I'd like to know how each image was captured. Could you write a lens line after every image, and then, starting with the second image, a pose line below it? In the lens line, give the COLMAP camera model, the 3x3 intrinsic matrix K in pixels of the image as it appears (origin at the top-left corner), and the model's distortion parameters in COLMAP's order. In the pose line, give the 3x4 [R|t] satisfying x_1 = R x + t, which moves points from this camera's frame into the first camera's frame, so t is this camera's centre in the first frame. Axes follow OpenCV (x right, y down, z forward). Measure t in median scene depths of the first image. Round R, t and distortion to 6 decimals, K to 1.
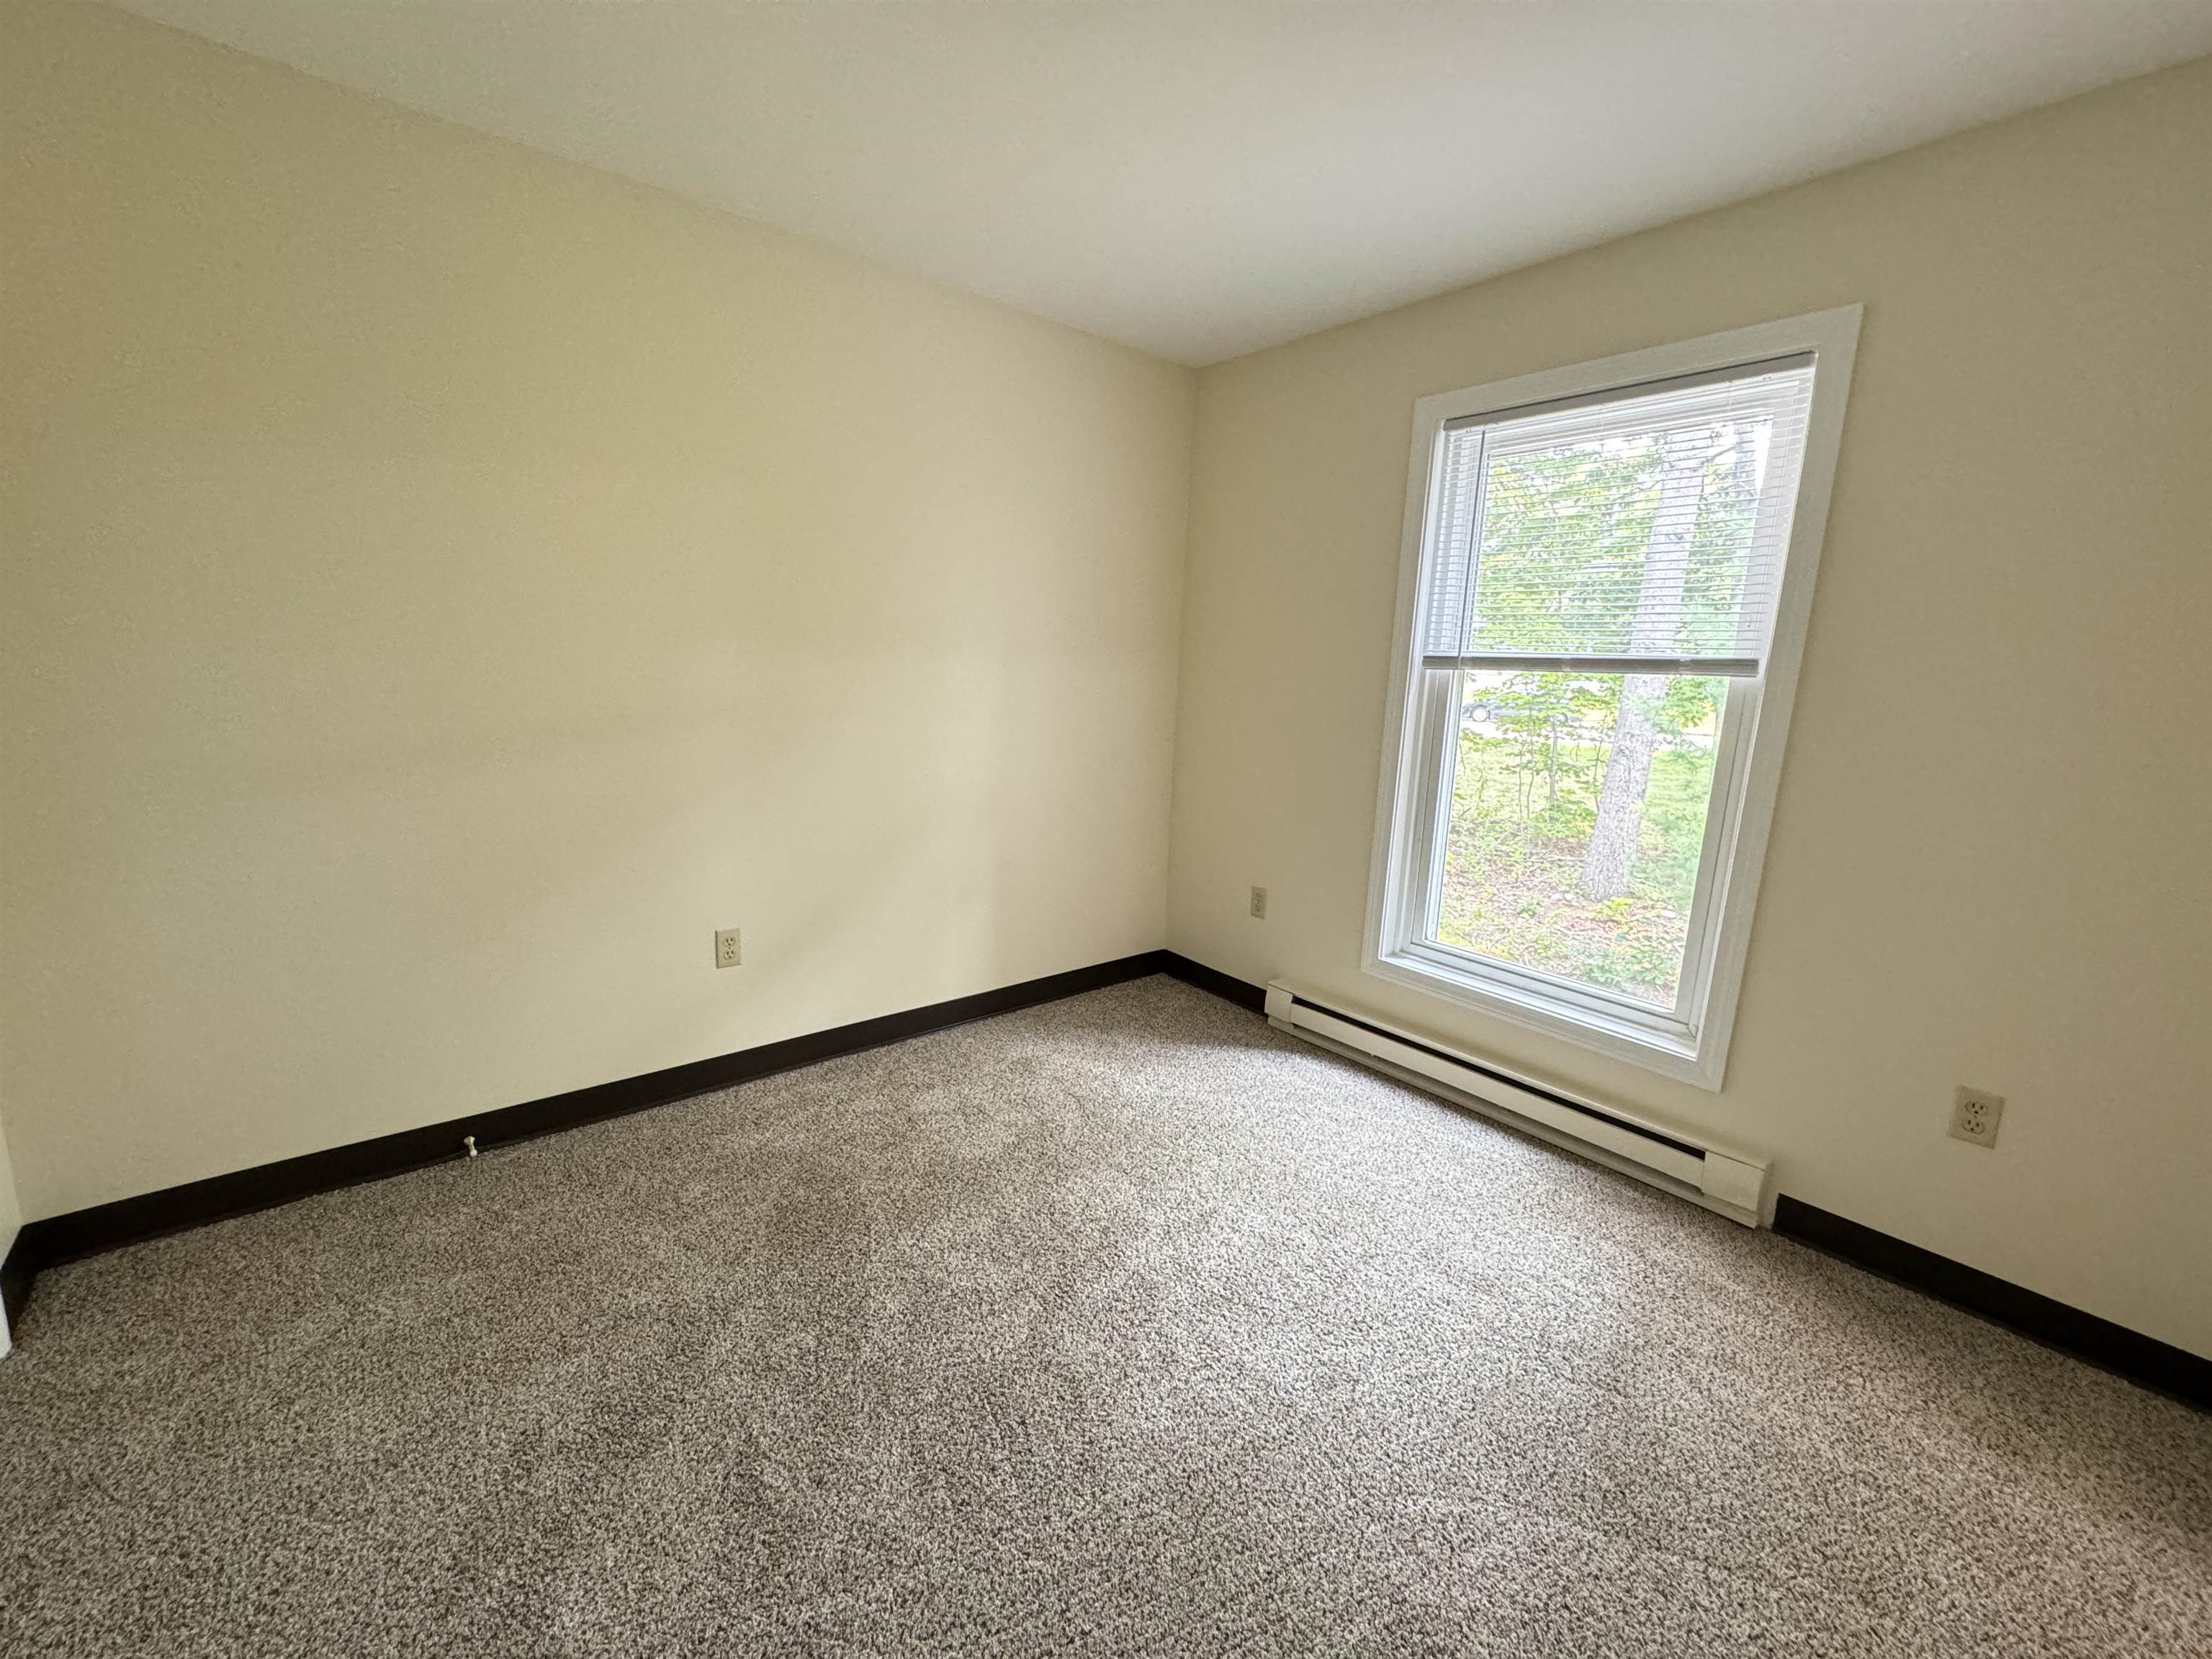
lens RADIAL K [[879.1, 0, 1092.5], [0, 879.1, 815.6], [0, 0, 1]] dist [-0.003343, 0.001032]
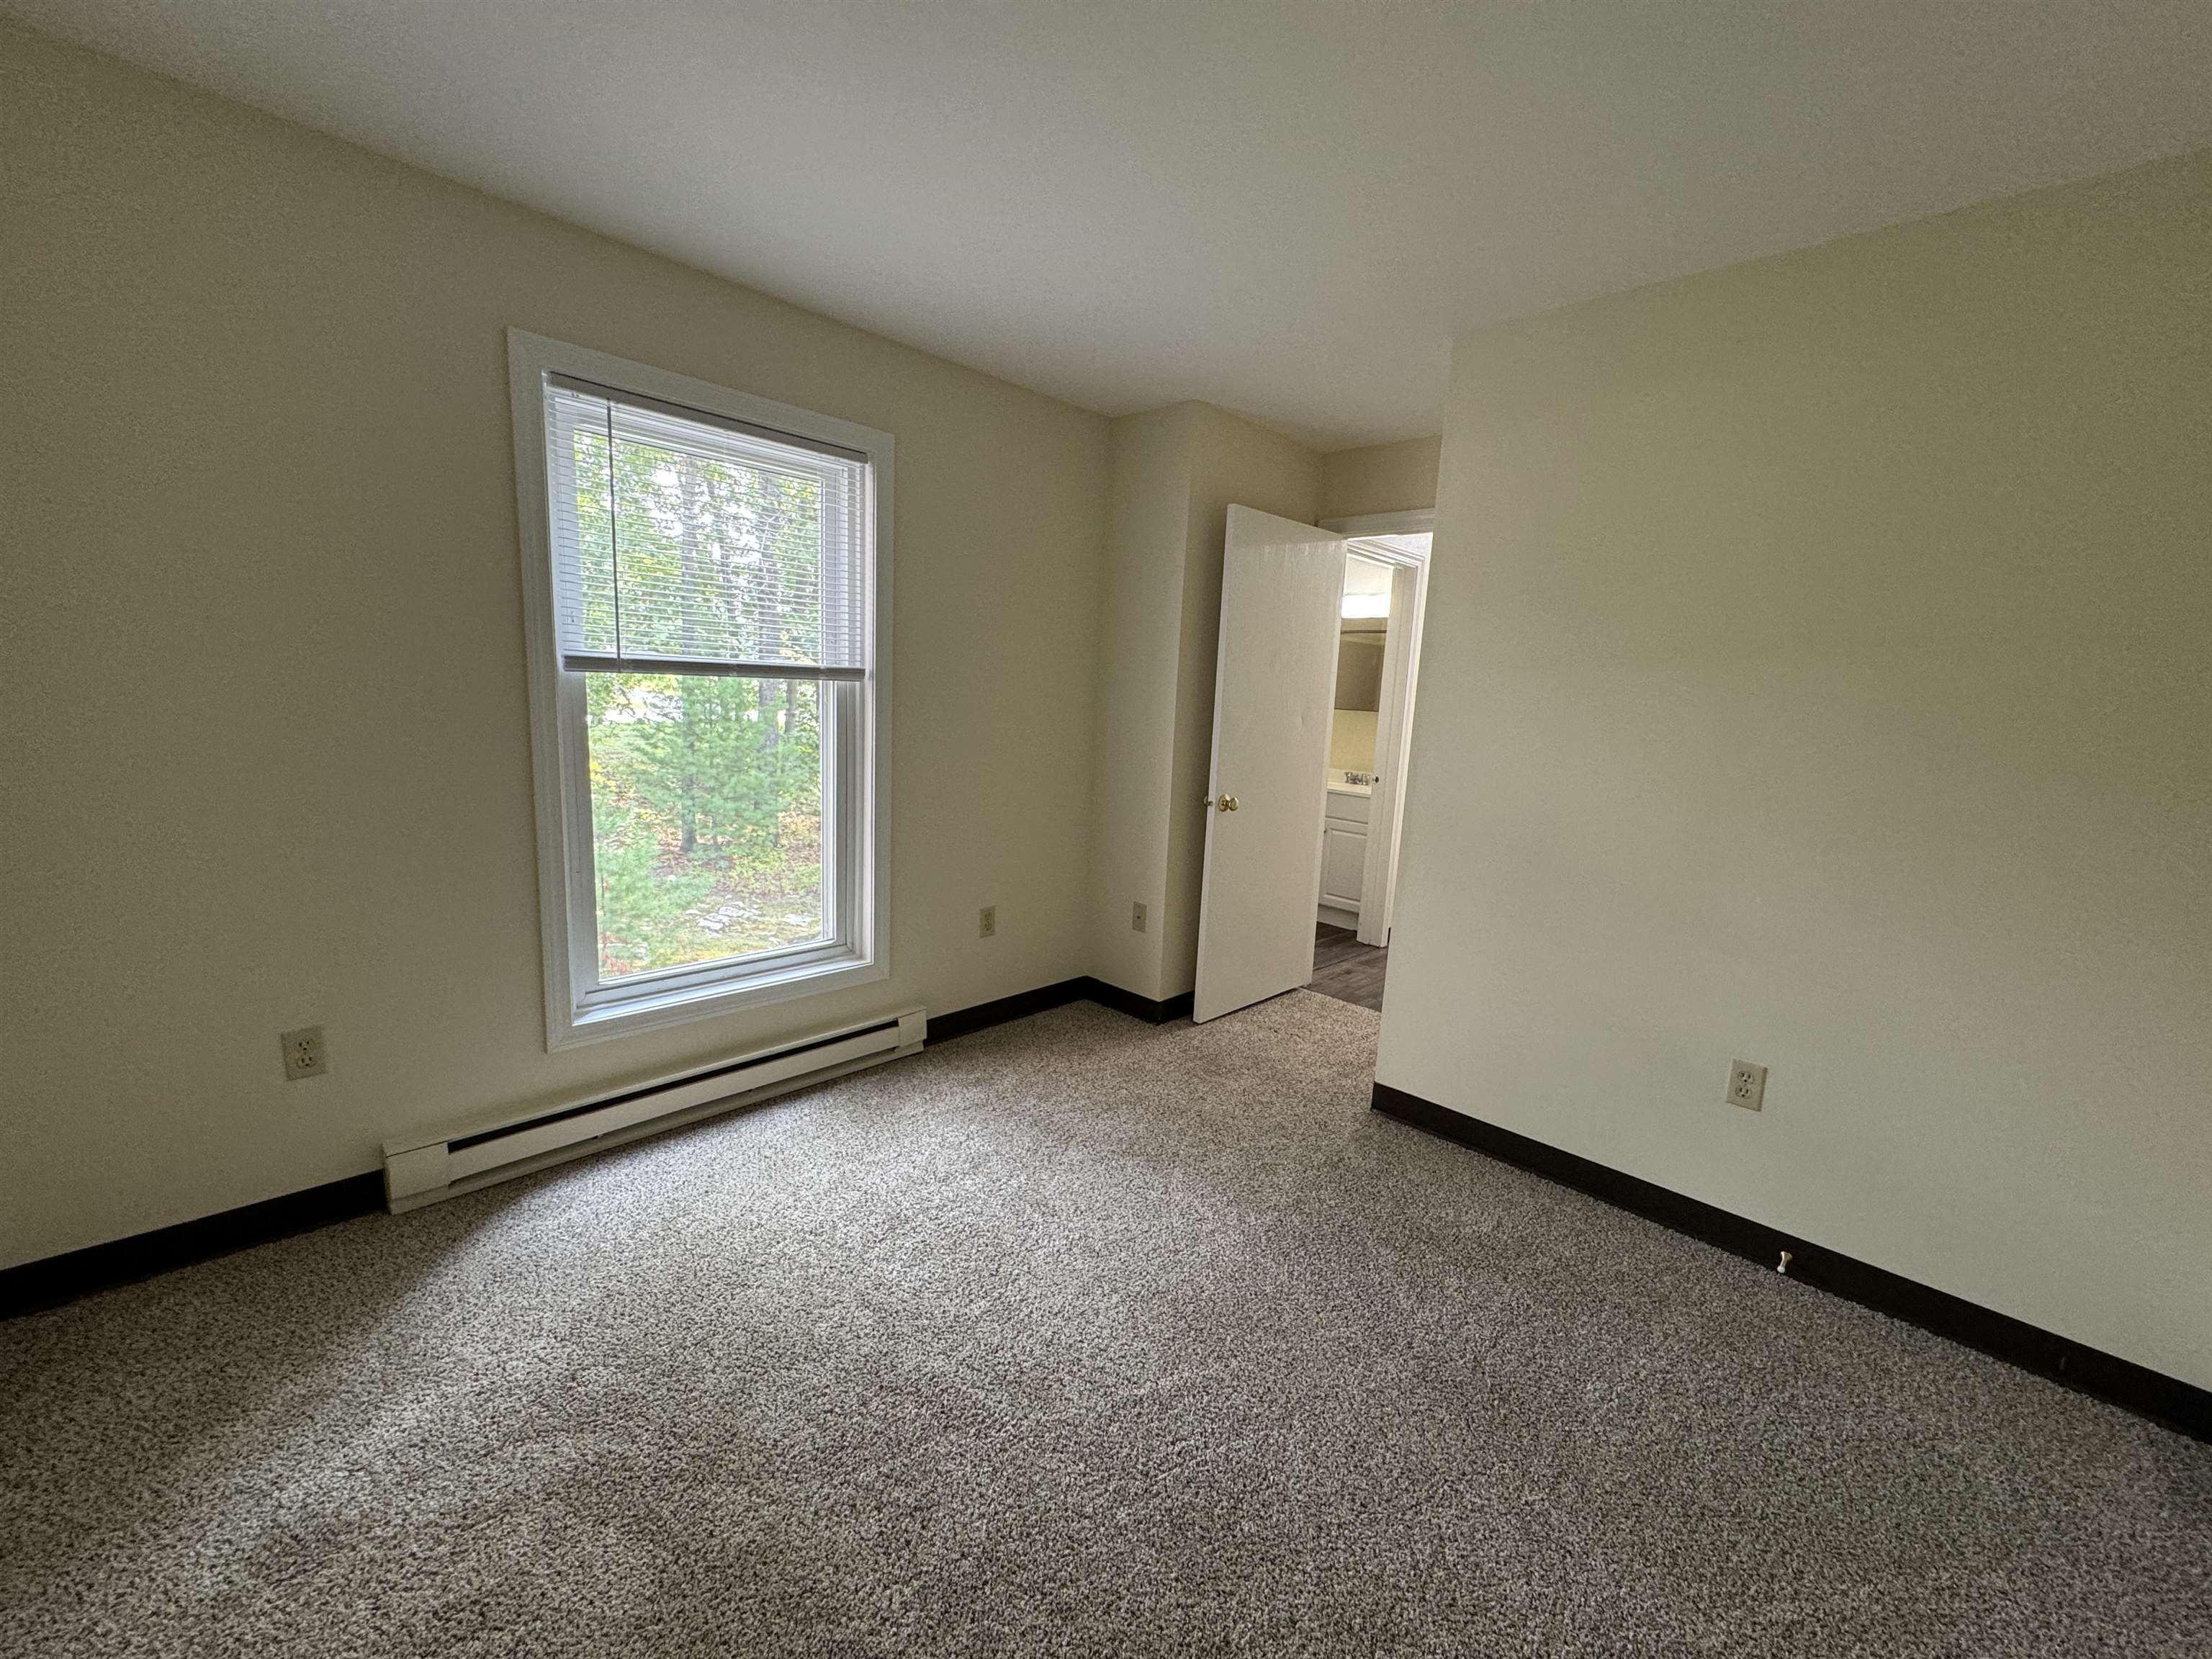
lens RADIAL K [[879.1, 0, 1102.7], [0, 879.1, 830.2], [0, 0, 1]] dist [-0.003343, 0.001032]
pose [[-0.109778, -0.186996, 0.976208, -0.567900], [0.128876, 0.971175, 0.200525, -0.132622], [-0.985566, 0.147823, -0.082514, 0.641858]]
